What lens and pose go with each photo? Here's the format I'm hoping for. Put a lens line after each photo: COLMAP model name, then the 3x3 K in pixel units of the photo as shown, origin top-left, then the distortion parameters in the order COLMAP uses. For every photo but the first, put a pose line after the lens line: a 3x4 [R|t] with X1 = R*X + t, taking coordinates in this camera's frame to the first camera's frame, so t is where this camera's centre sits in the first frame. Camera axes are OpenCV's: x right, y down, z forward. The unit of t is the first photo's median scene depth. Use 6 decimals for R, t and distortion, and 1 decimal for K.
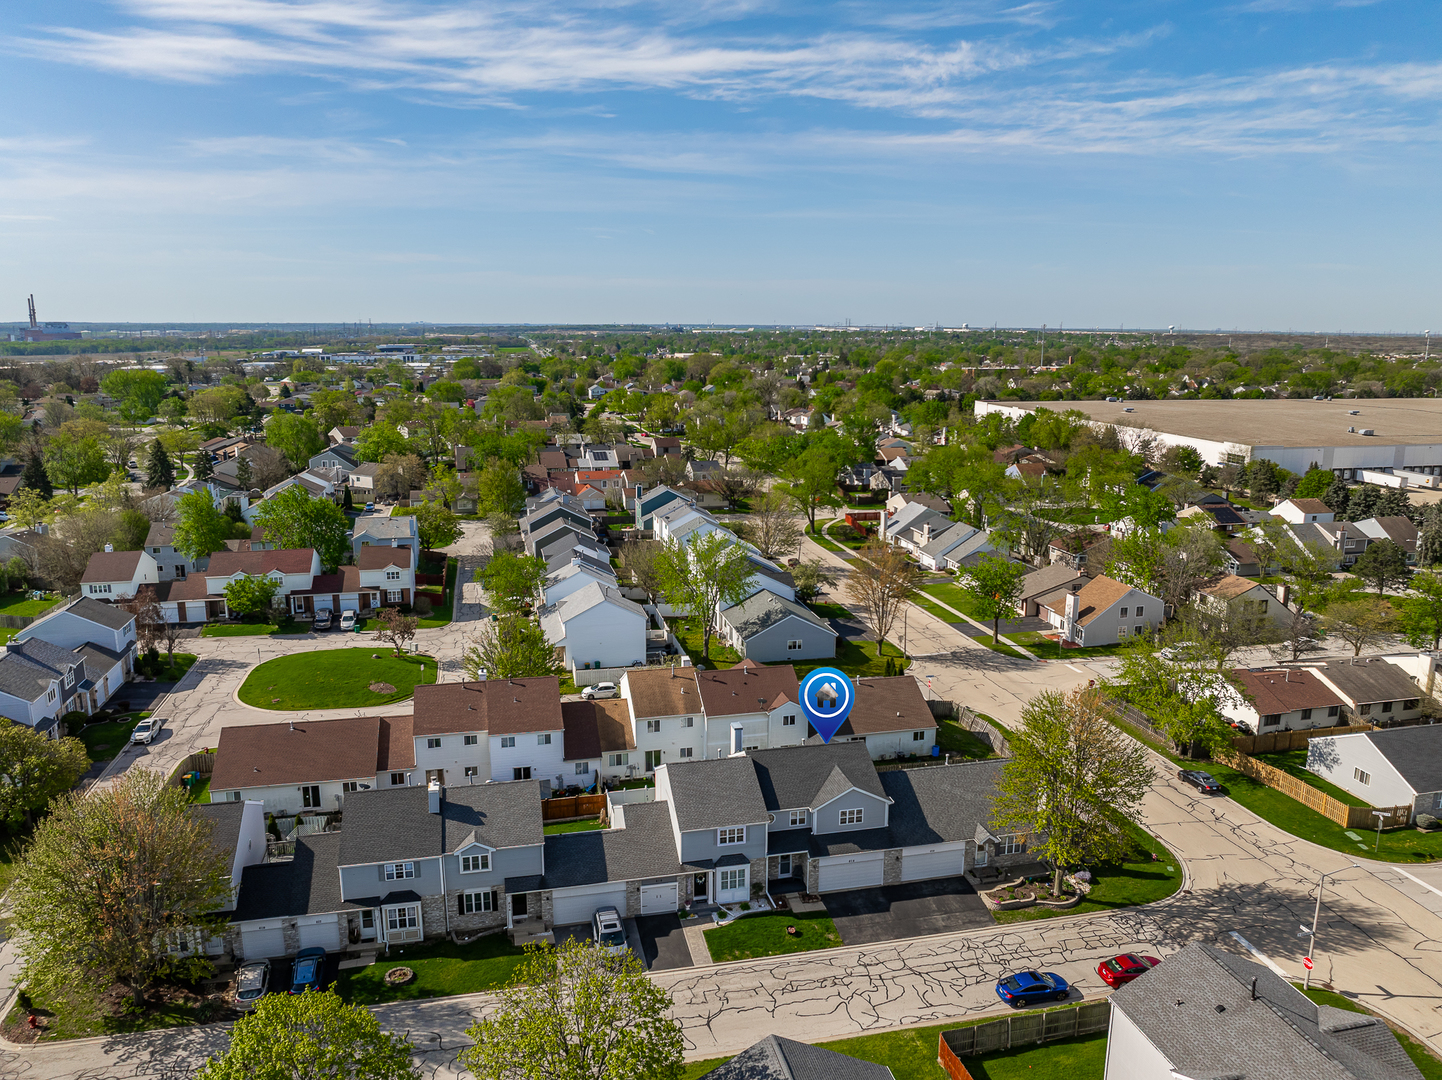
lens RADIAL K [[1013.7, 0, 716.3], [0, 1013.7, 600.7], [0, 0, 1]] dist [-0.042041, 0.001484]
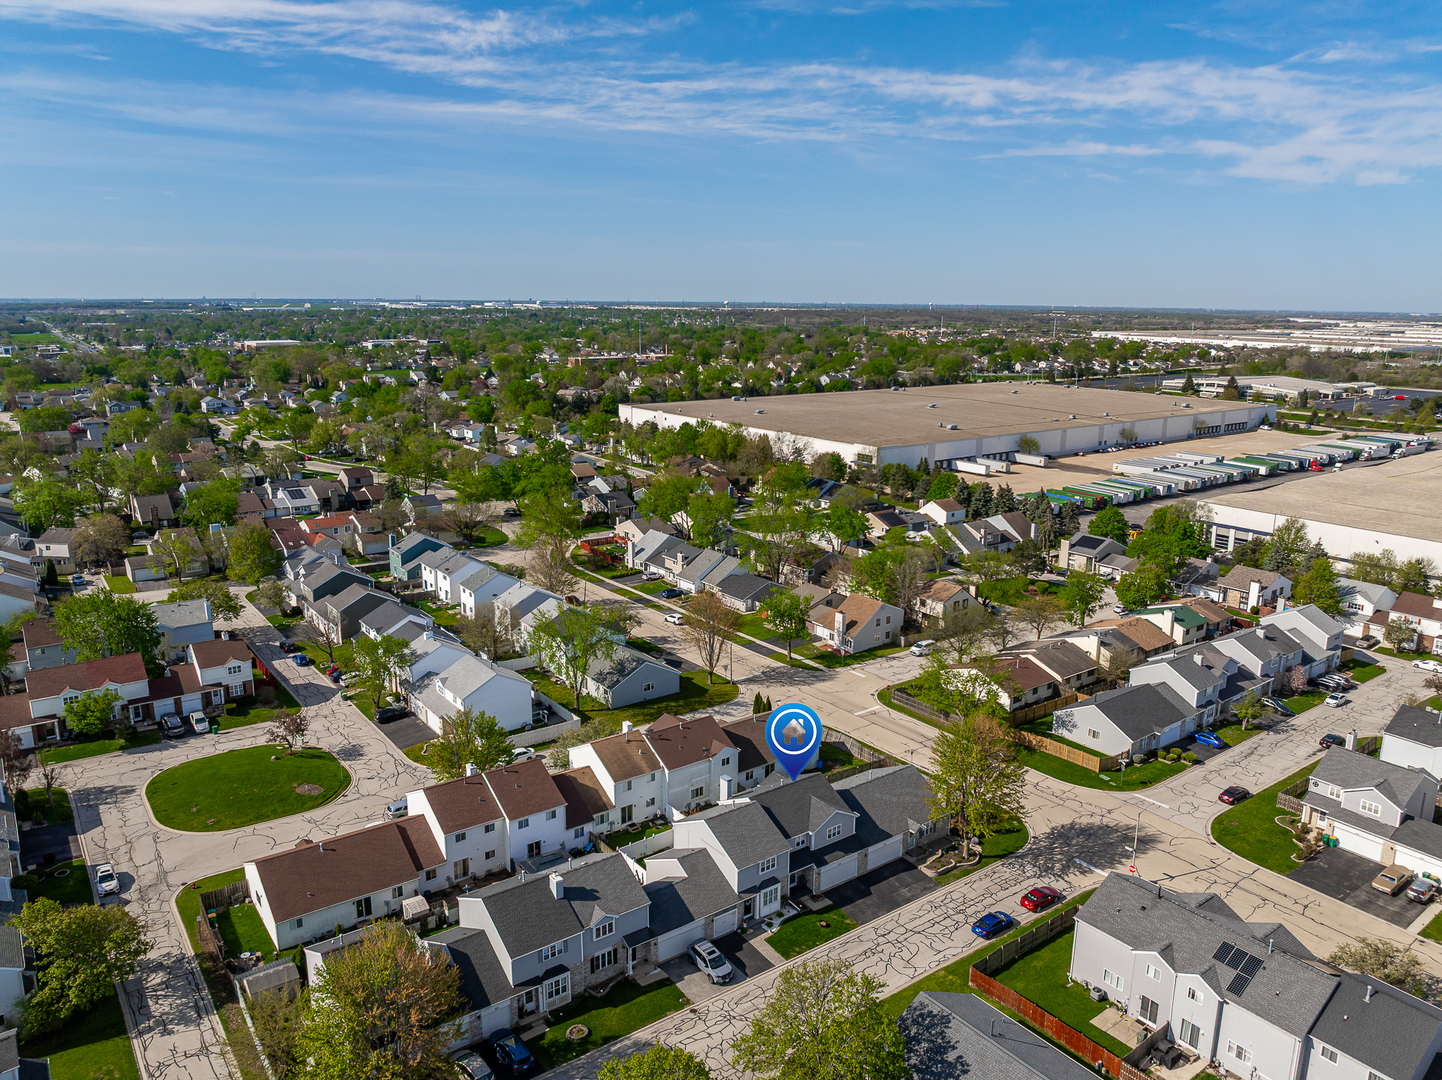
lens RADIAL K [[1013.7, 0, 716.3], [0, 1013.7, 600.7], [0, 0, 1]] dist [-0.042041, 0.001484]
pose [[0.917483, -0.111529, 0.381820, -0.371576], [0.102057, 0.993758, 0.045041, -0.129843], [-0.384460, -0.002357, 0.923139, -0.145480]]
